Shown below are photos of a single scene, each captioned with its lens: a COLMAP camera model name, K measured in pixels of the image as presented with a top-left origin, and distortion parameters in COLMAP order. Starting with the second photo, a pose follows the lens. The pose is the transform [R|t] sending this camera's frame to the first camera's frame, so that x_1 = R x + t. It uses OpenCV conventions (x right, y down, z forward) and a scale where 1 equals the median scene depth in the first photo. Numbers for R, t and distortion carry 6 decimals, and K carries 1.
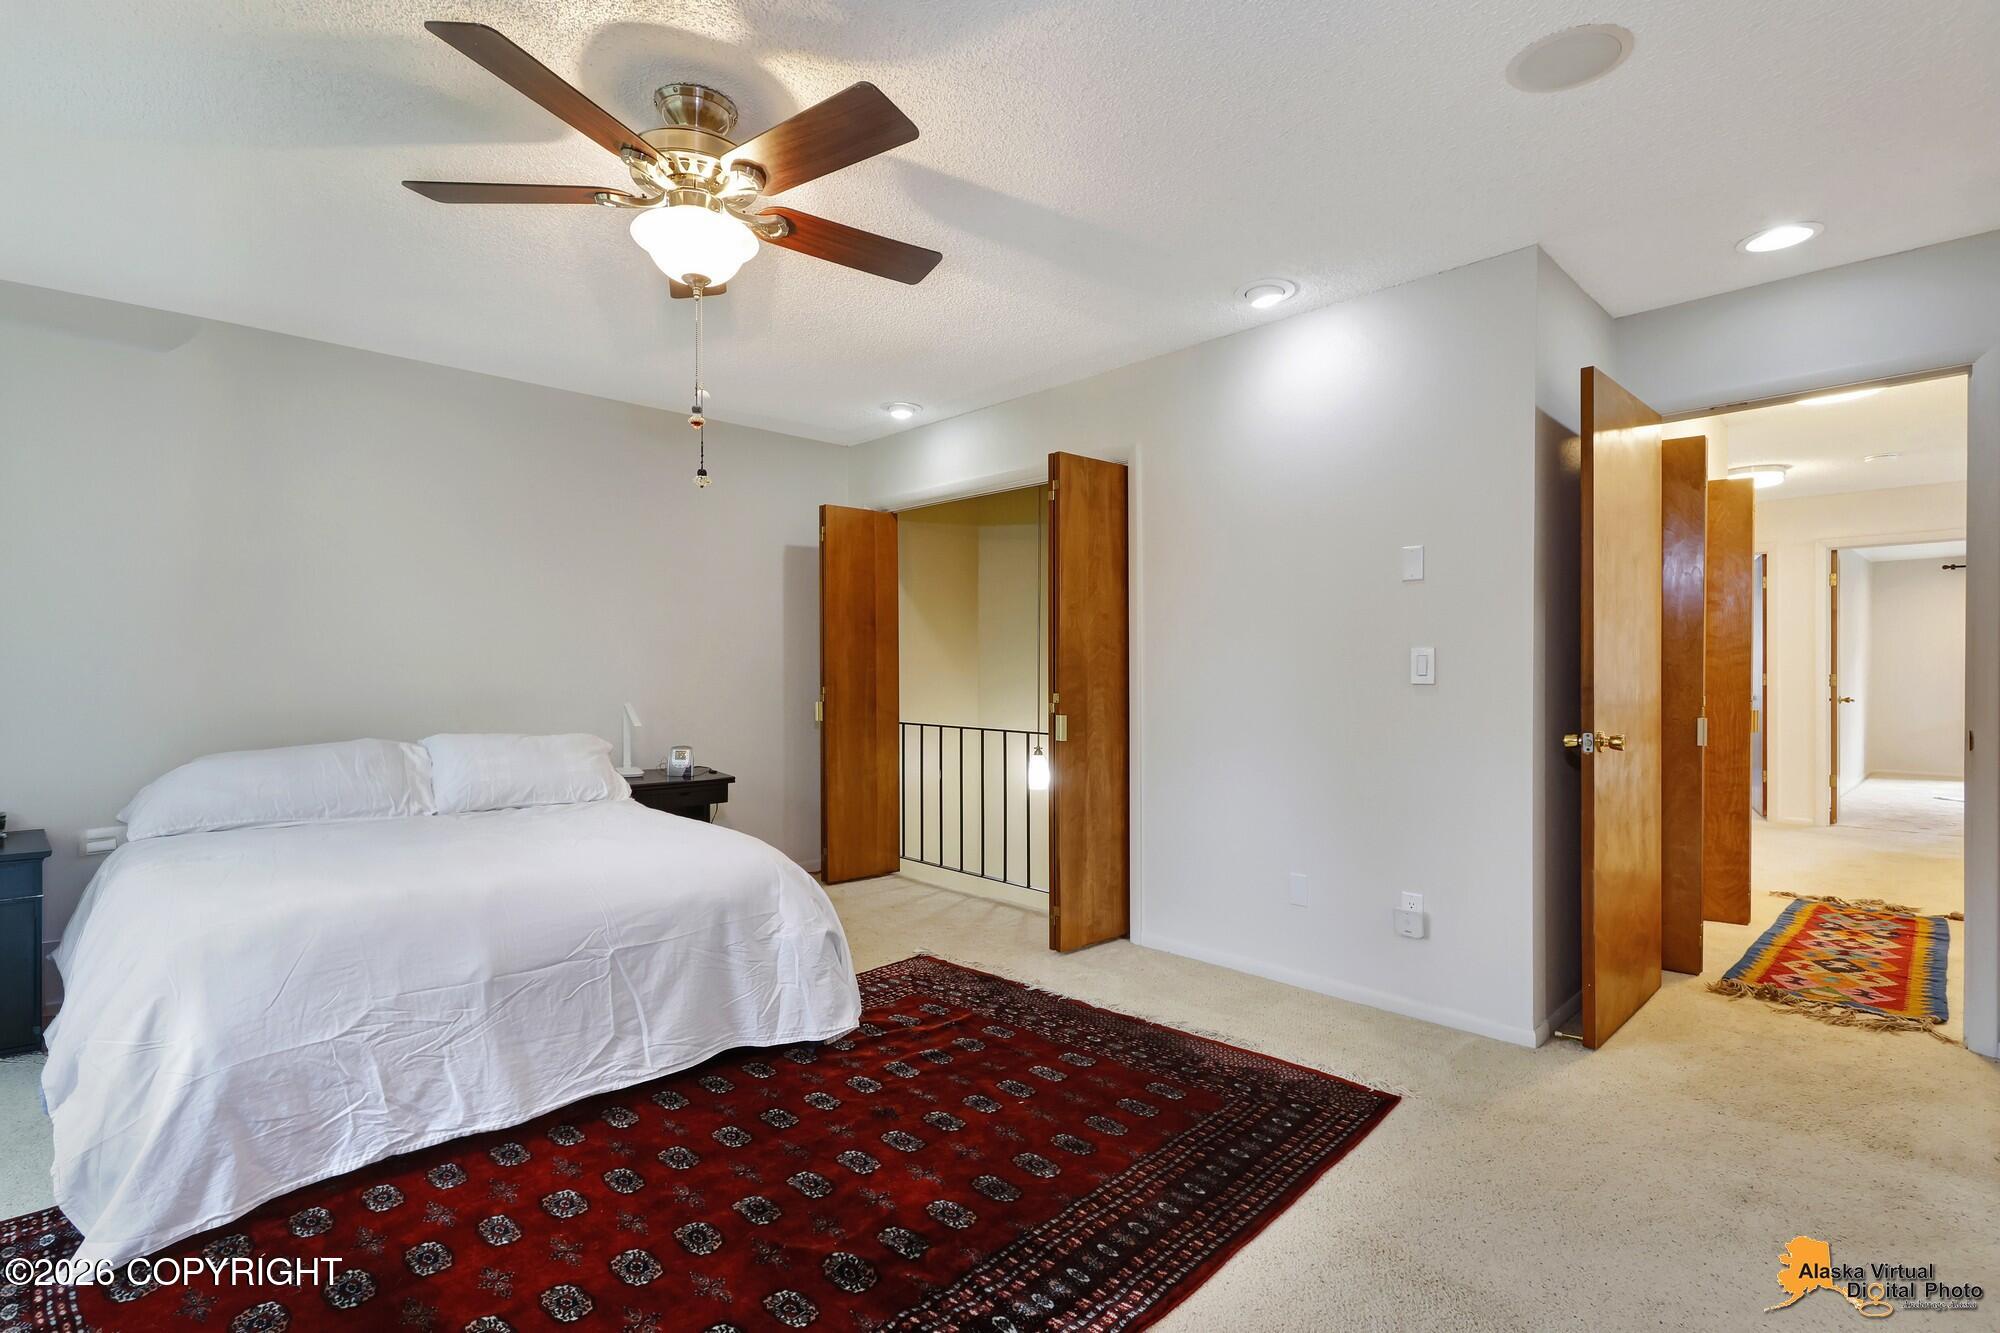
lens RADIAL K [[946.7, 0, 1000.0], [0, 946.7, 666.5], [0, 0, 1]] dist [-0.000682, 0.000050]
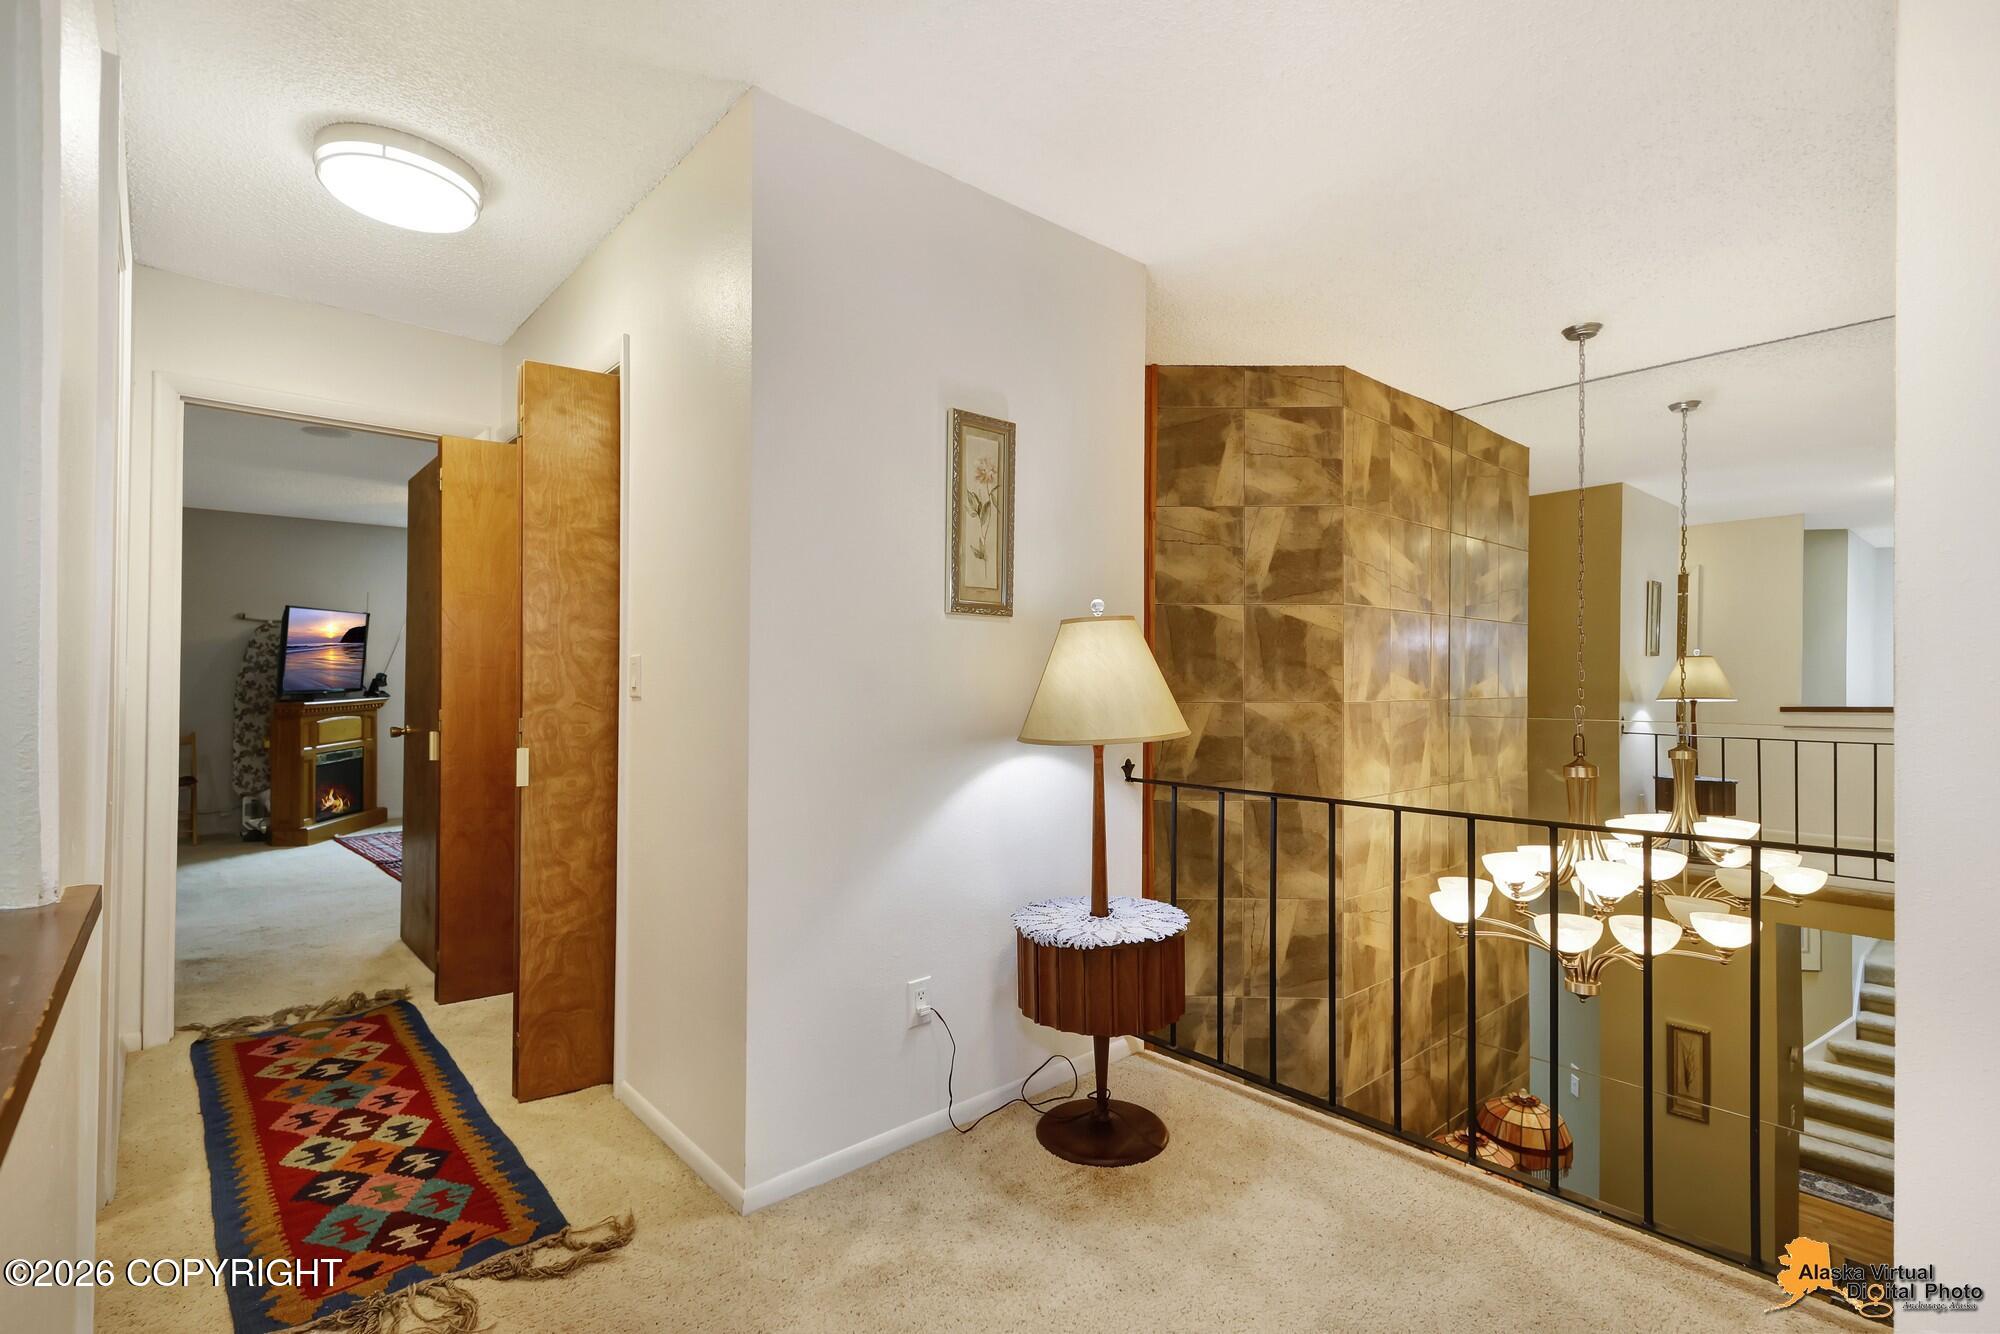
lens RADIAL K [[973.2, 0, 1009.5], [0, 973.2, 651.3], [0, 0, 1]] dist [0.012075, -0.000715]
pose [[-0.058318, -0.019667, -0.998104, 1.703815], [-0.007918, 0.999784, -0.019237, -0.009567], [0.998267, 0.006781, -0.058461, 1.641539]]
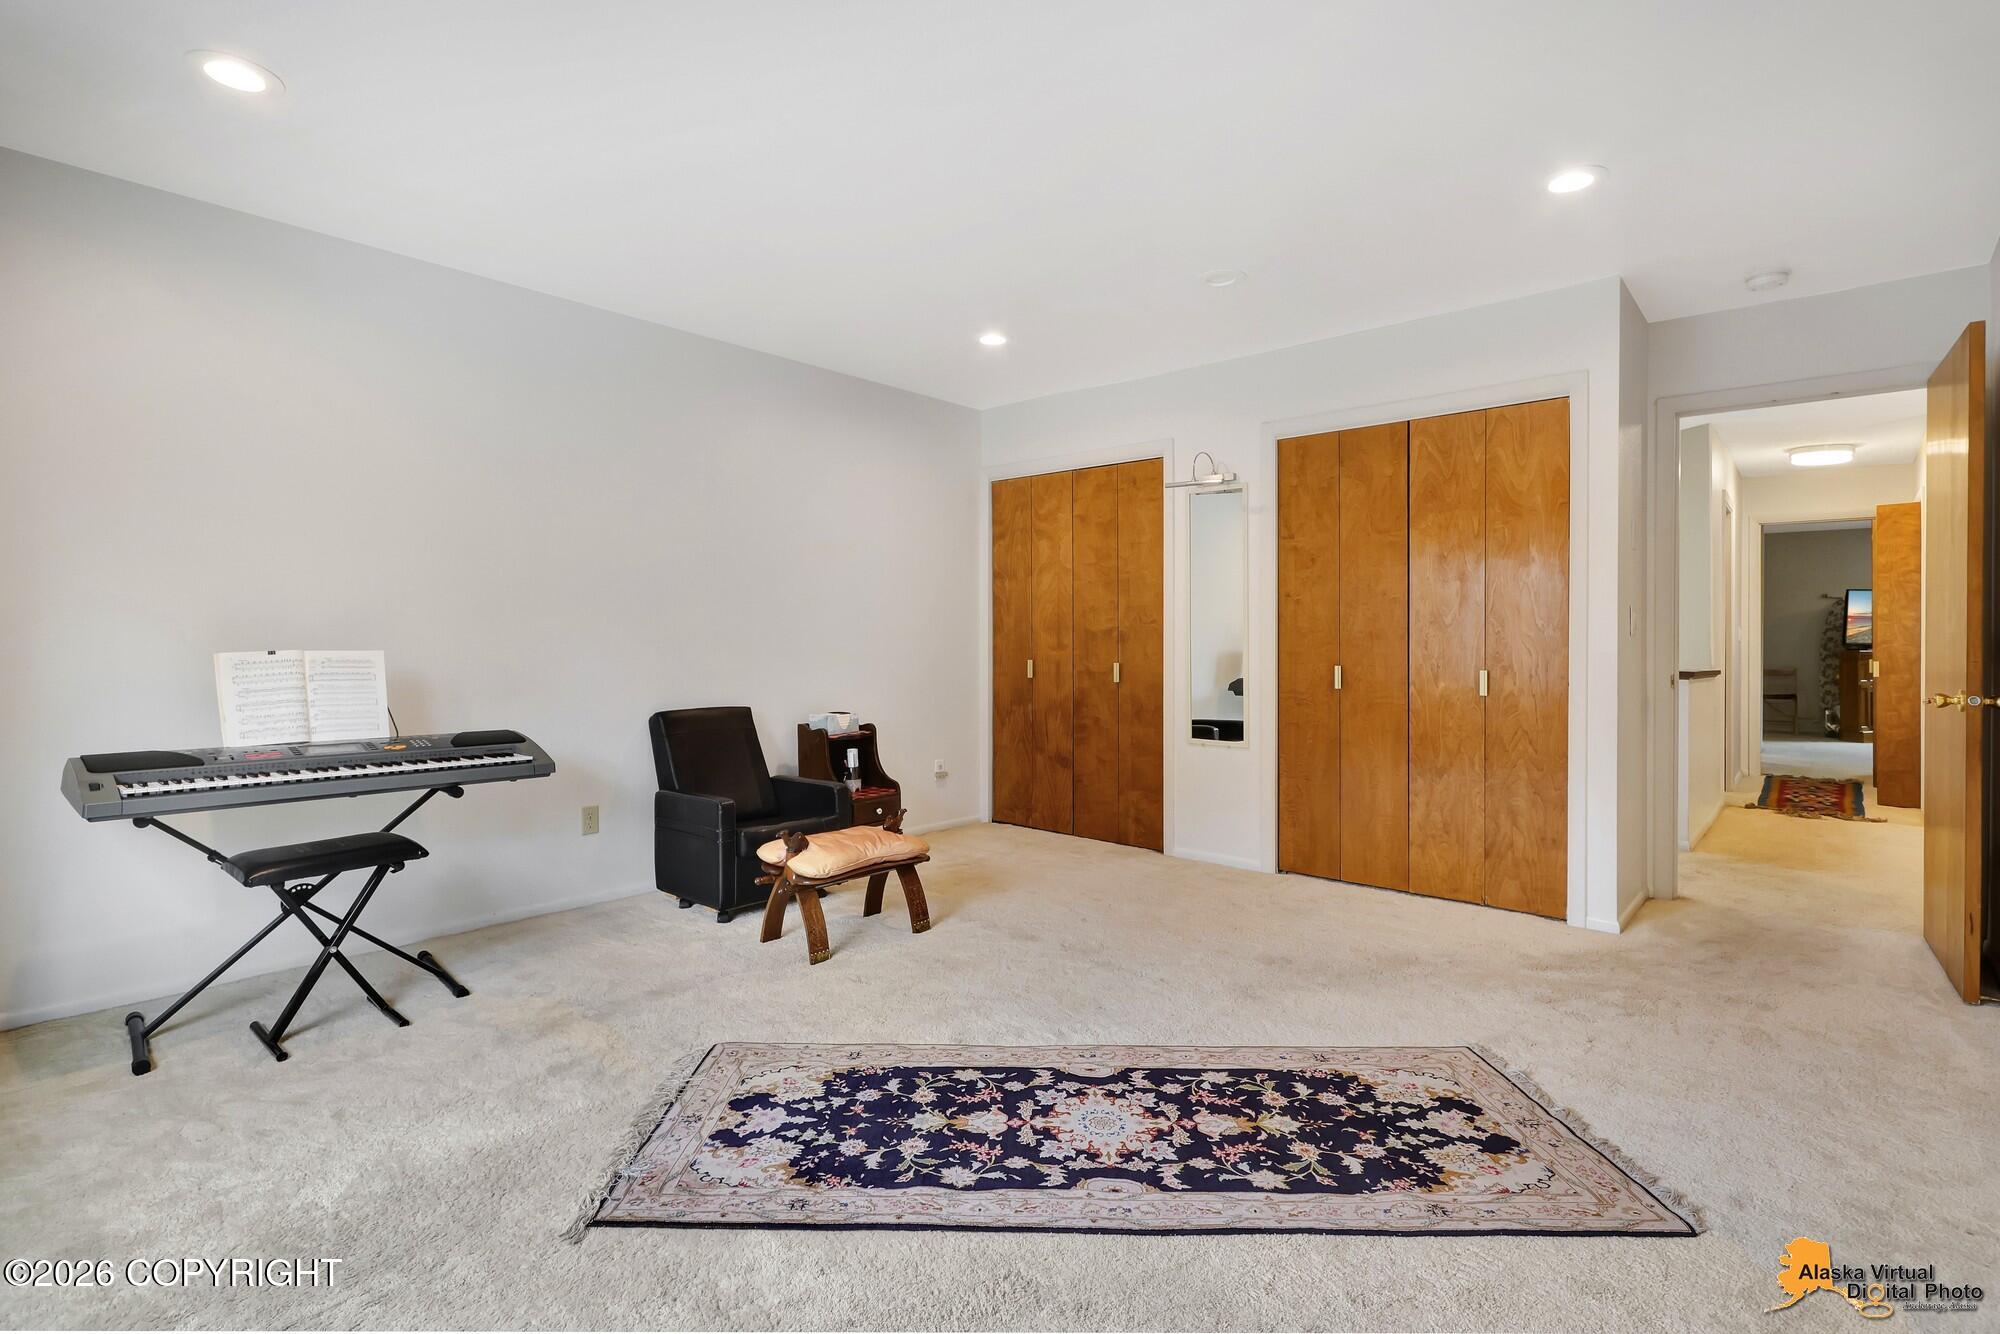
lens RADIAL K [[973.2, 0, 1009.5], [0, 973.2, 651.3], [0, 0, 1]] dist [0.012075, -0.000715]
pose [[-0.994442, 0.007304, -0.105035, 3.001228], [0.004749, 0.999687, 0.024551, -0.021704], [0.105181, 0.023915, -0.994165, 3.124852]]
